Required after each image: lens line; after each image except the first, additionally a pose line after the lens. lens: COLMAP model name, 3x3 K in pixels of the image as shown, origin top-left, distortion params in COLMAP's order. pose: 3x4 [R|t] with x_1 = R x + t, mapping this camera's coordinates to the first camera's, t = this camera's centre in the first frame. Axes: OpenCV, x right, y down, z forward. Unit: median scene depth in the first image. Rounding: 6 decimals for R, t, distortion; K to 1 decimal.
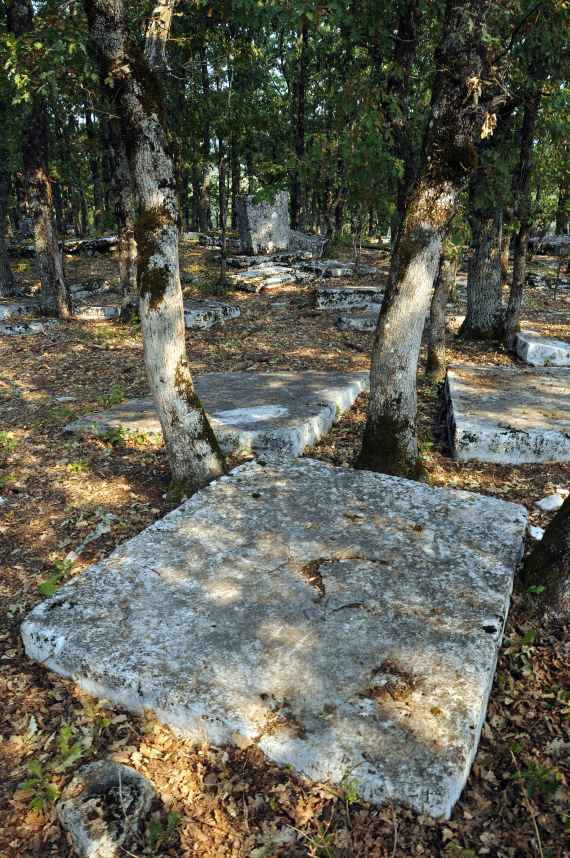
lens RADIAL K [[624.2, 0, 284.2], [0, 624.2, 425.4], [0, 0, 1]] dist [-0.050530, 0.010405]
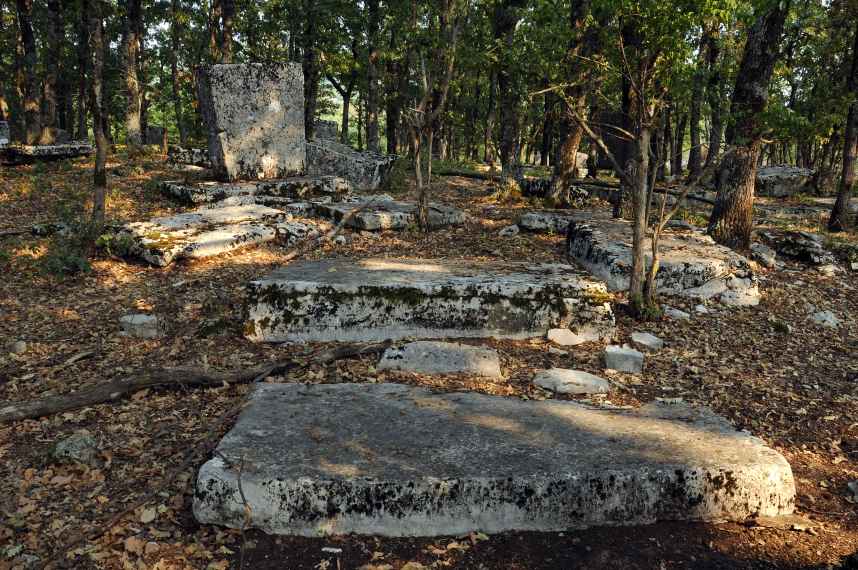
lens RADIAL K [[624.2, 0, 430.3], [0, 624.2, 287.4], [0, 0, 1]] dist [-0.050530, 0.010405]
pose [[0.999355, 0.025002, 0.025762, 0.112847], [-0.021999, 0.993588, -0.110901, -0.145024], [-0.028369, 0.110263, 0.993497, 0.539831]]
